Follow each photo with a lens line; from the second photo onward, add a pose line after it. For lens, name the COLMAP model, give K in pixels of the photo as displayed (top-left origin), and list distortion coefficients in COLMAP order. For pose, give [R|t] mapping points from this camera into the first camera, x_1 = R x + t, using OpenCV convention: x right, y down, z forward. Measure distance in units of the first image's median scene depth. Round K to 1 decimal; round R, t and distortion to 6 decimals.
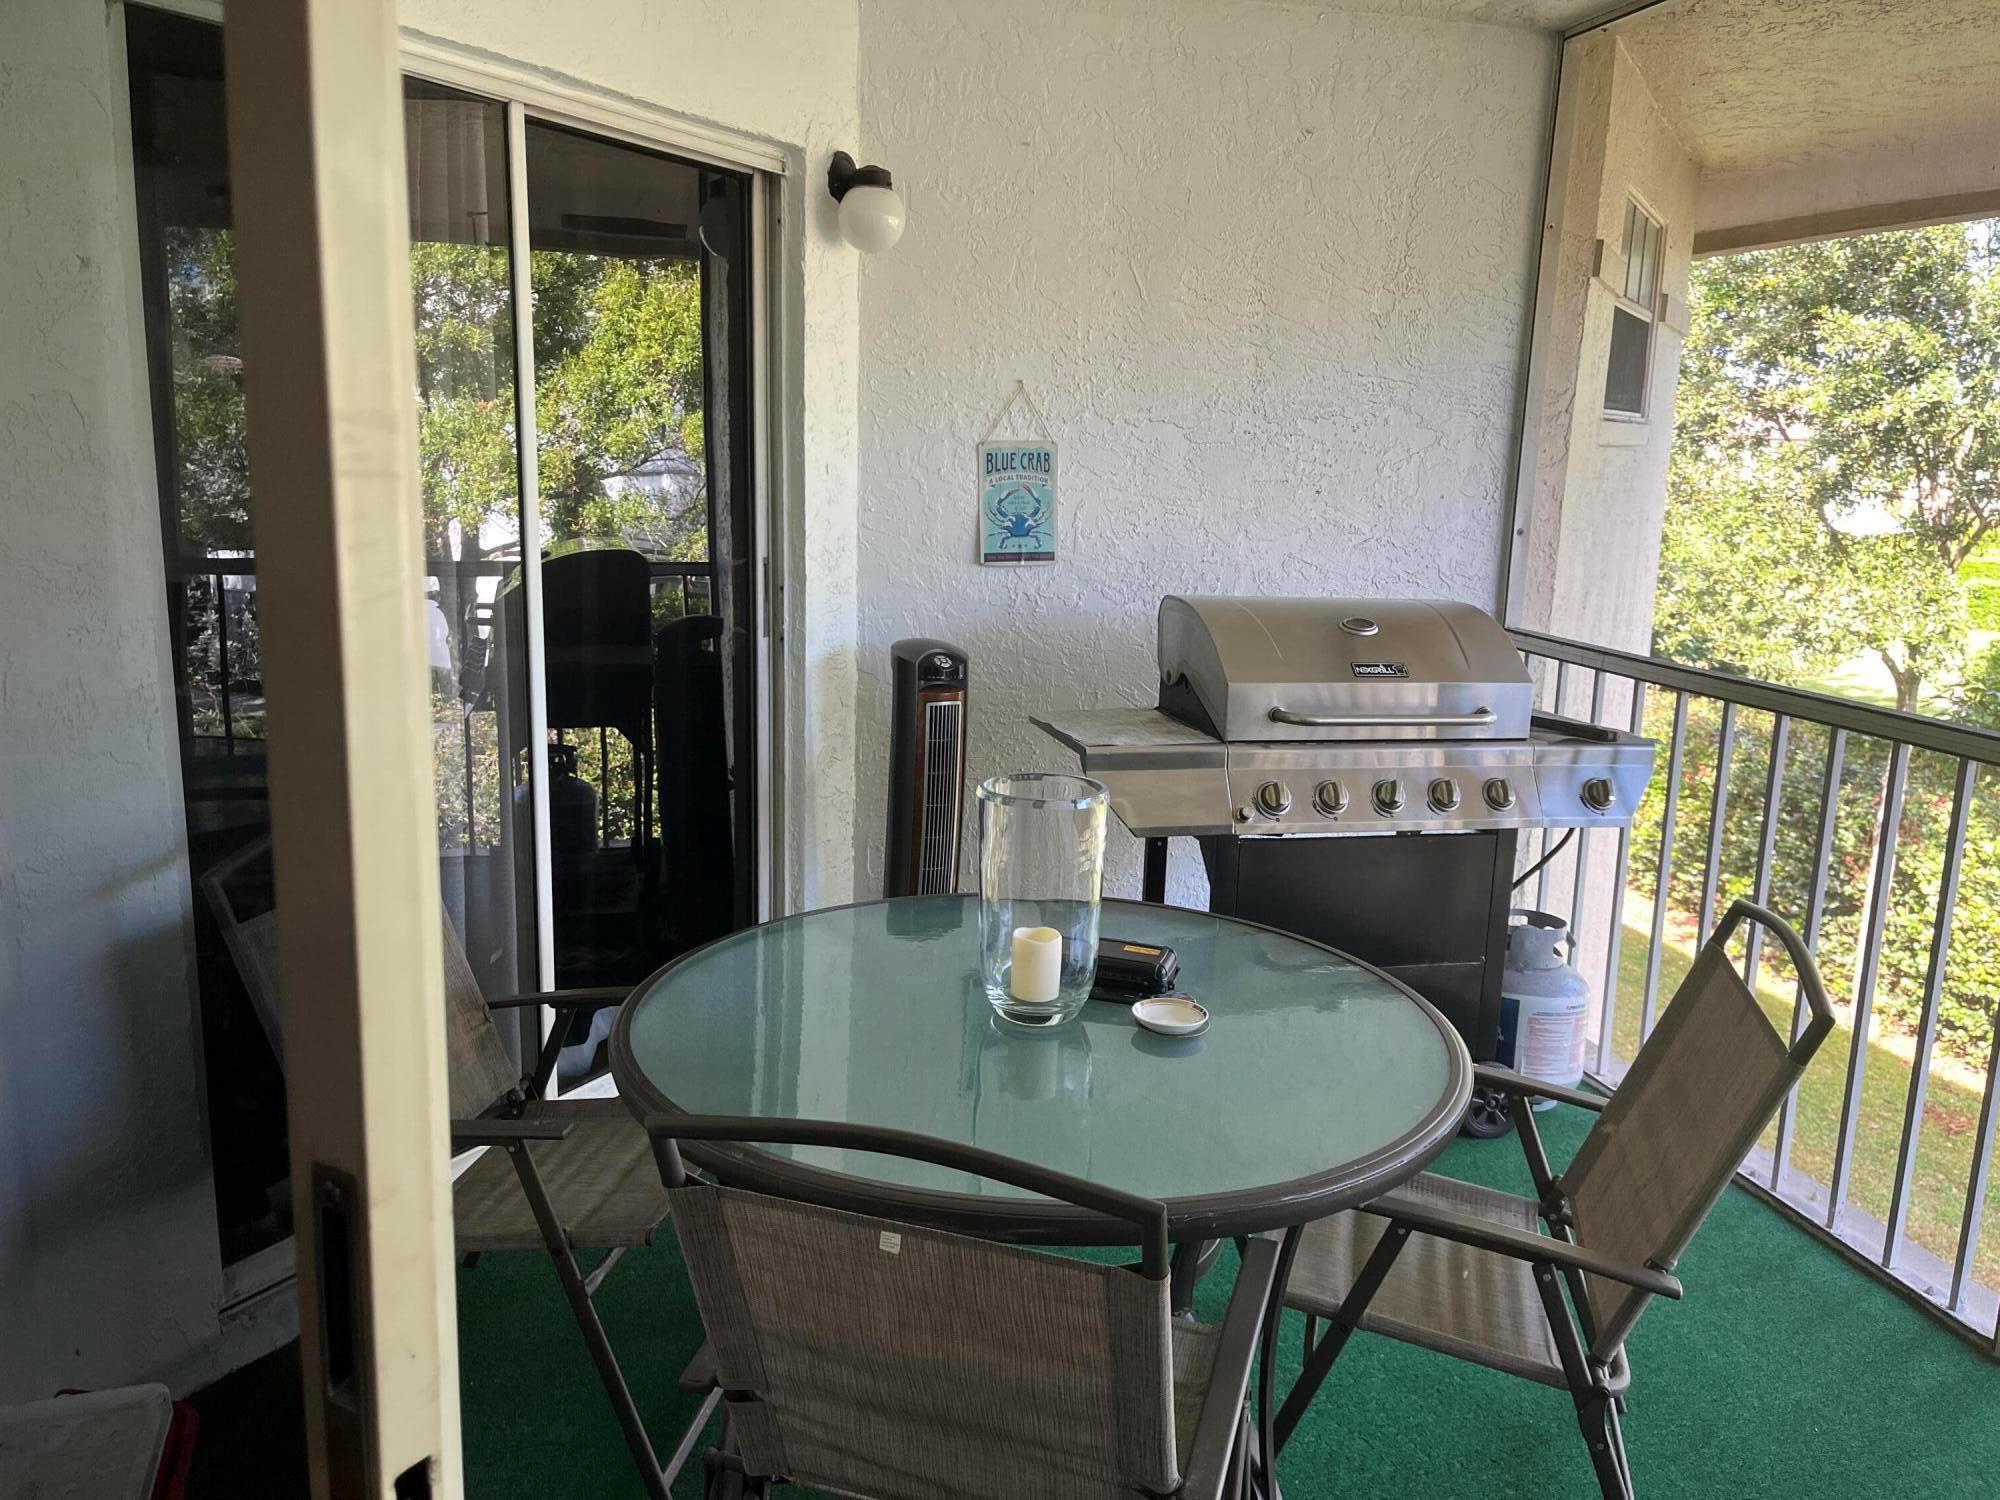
lens RADIAL K [[1490.2, 0, 1005.0], [0, 1490.2, 764.4], [0, 0, 1]] dist [0.076526, -0.167837]
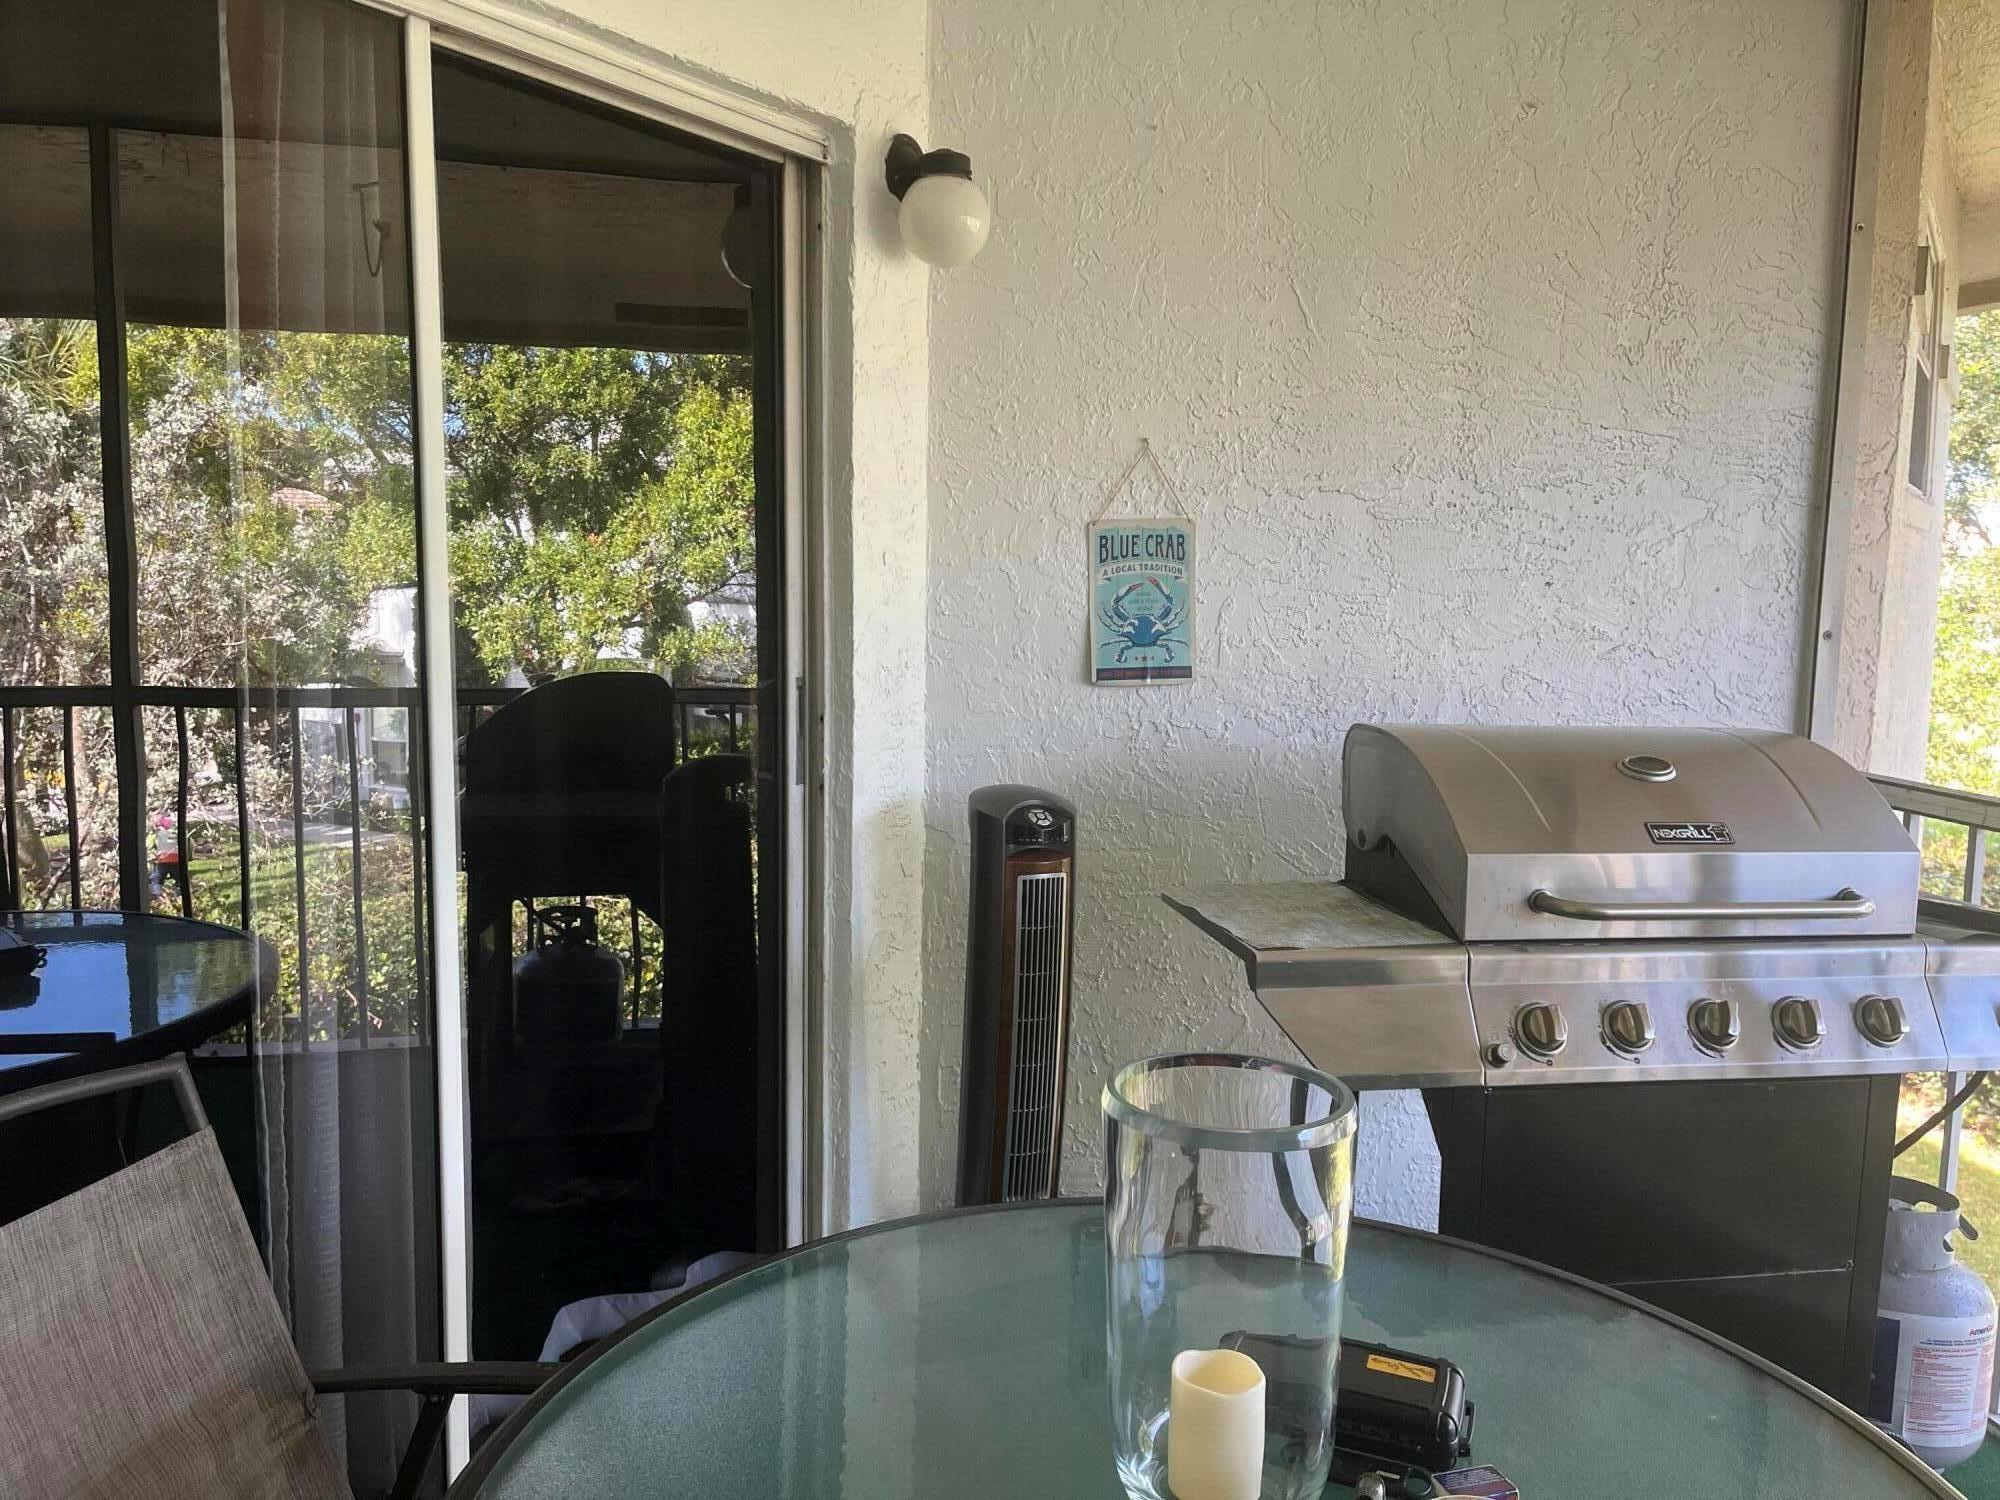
lens RADIAL K [[1523.6, 0, 1007.9], [0, 1523.6, 754.7], [0, 0, 1]] dist [0.086609, -0.120356]
pose [[0.997920, -0.005231, -0.064255, -0.009498], [-0.000658, 0.995823, -0.091298, -0.030383], [0.064465, 0.091150, 0.993748, 0.251890]]
